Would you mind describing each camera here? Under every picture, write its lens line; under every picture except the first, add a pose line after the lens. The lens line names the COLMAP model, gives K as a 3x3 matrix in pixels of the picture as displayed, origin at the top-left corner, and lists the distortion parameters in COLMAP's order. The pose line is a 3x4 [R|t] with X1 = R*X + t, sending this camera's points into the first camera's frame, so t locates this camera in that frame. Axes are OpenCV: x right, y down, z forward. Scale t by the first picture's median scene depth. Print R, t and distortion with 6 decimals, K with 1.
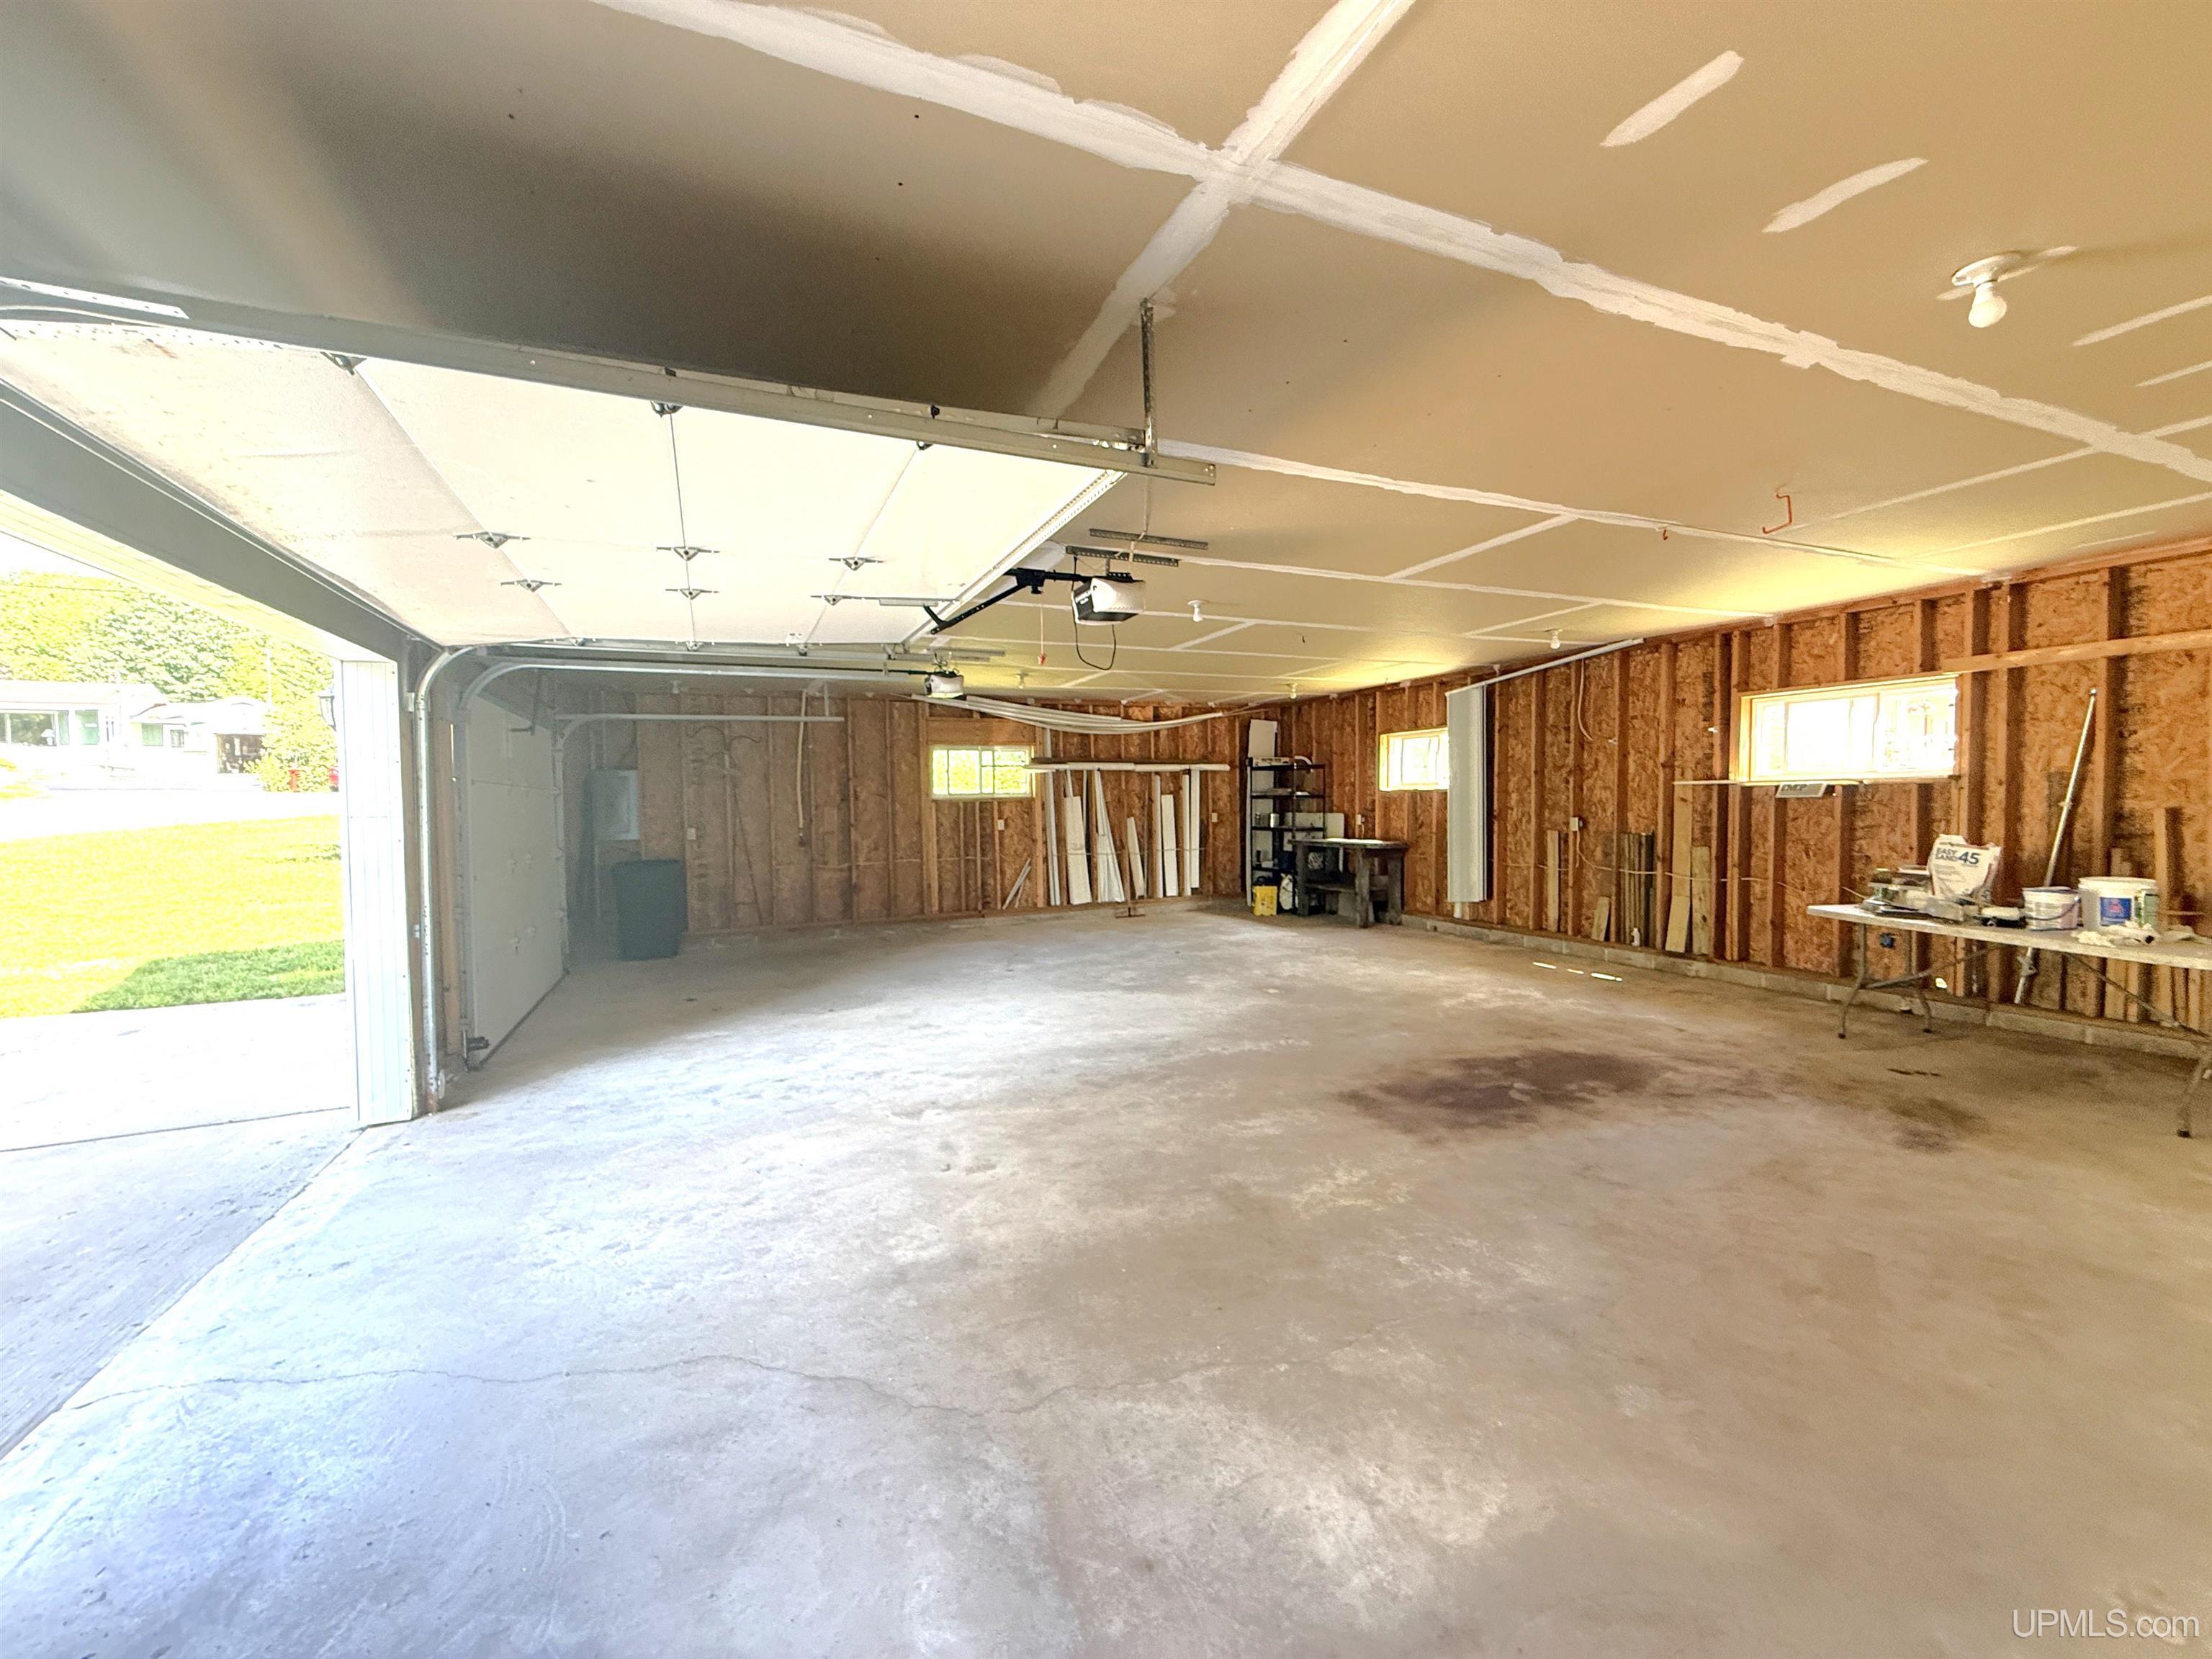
lens RADIAL K [[886.2, 0, 1100.0], [0, 886.2, 833.1], [0, 0, 1]] dist [-0.003171, 0.001154]
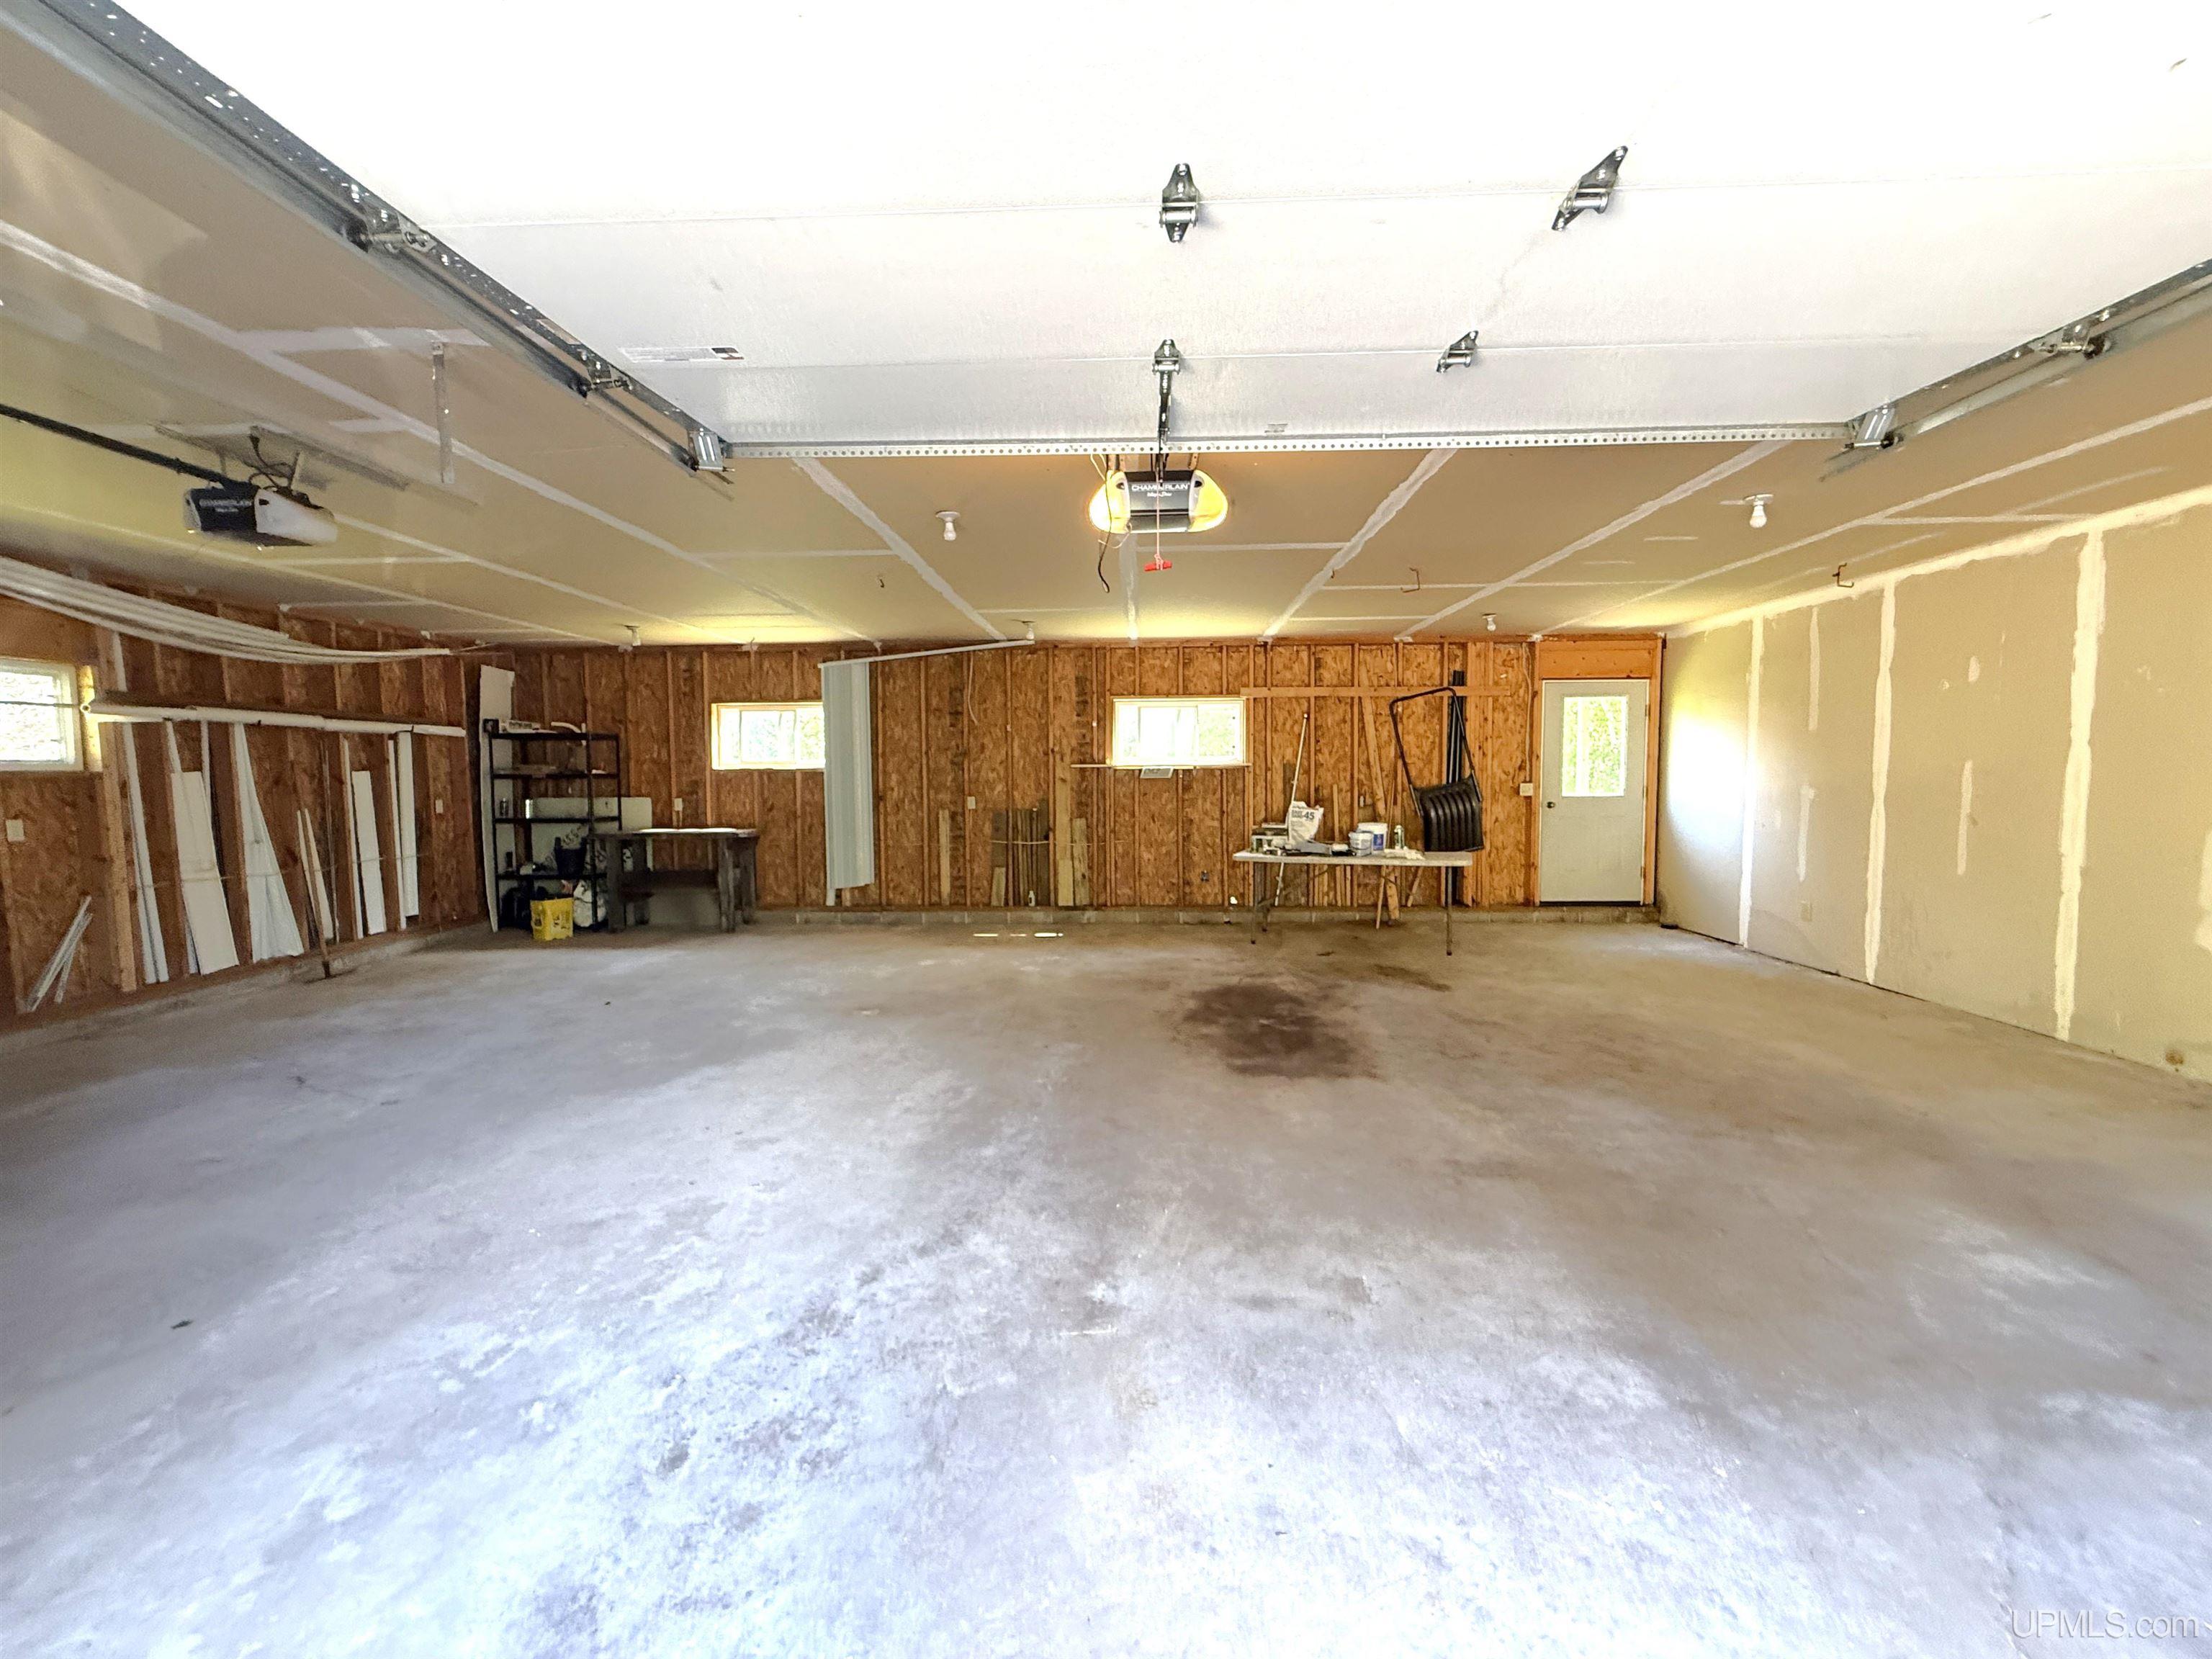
lens RADIAL K [[886.2, 0, 1107.0], [0, 886.2, 835.4], [0, 0, 1]] dist [-0.003171, 0.001154]
pose [[0.433330, -0.049455, 0.899877, -0.482822], [0.034597, 0.998670, 0.038224, -0.007836], [-0.900571, 0.014569, 0.434465, 0.503958]]
